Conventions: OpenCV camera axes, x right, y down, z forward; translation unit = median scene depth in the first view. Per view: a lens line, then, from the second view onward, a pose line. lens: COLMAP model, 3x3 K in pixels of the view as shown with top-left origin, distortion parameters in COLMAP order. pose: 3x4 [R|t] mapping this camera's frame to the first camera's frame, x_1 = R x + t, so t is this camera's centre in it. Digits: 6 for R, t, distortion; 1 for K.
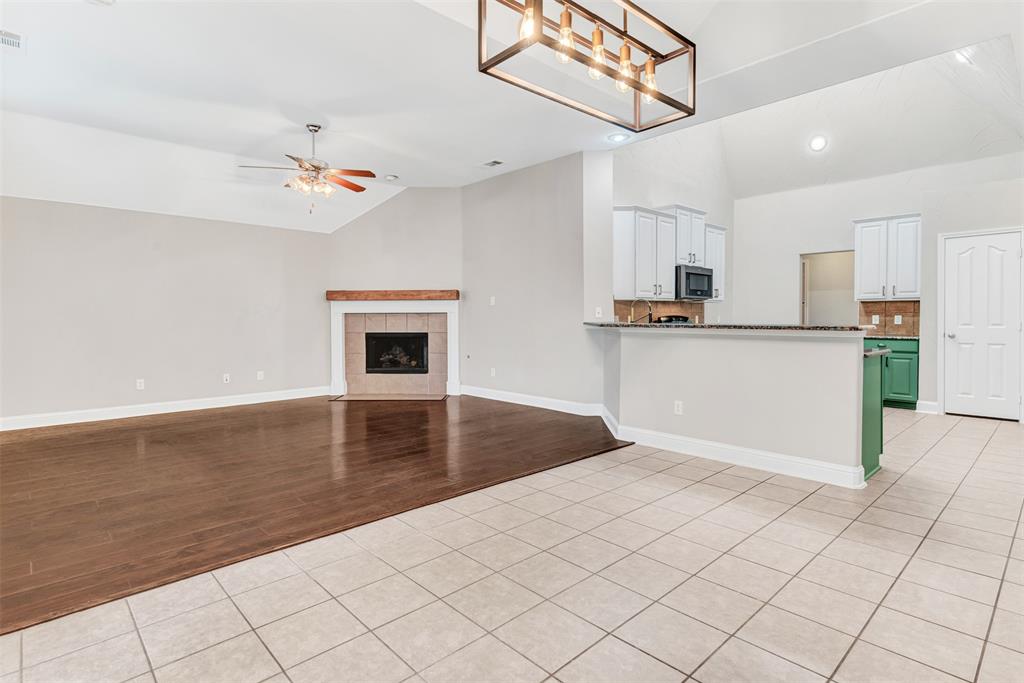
lens RADIAL K [[515.5, 0, 514.2], [0, 515.5, 319.3], [0, 0, 1]] dist [0.004587, 0.000295]
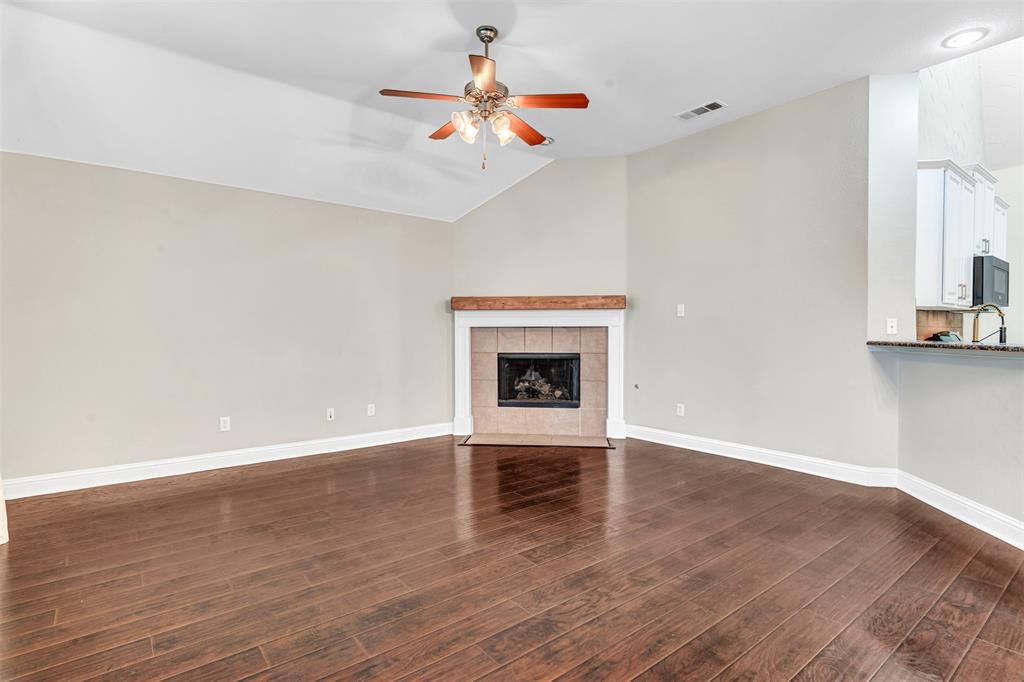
lens RADIAL K [[522.0, 0, 512.0], [0, 522.0, 341.0], [0, 0, 1]] dist [0.001206, 0.000422]
pose [[0.995761, 0.004424, -0.091875, -0.203529], [-0.003459, 0.999937, 0.010664, 0.000248], [0.091917, -0.010301, 0.995713, 0.245862]]
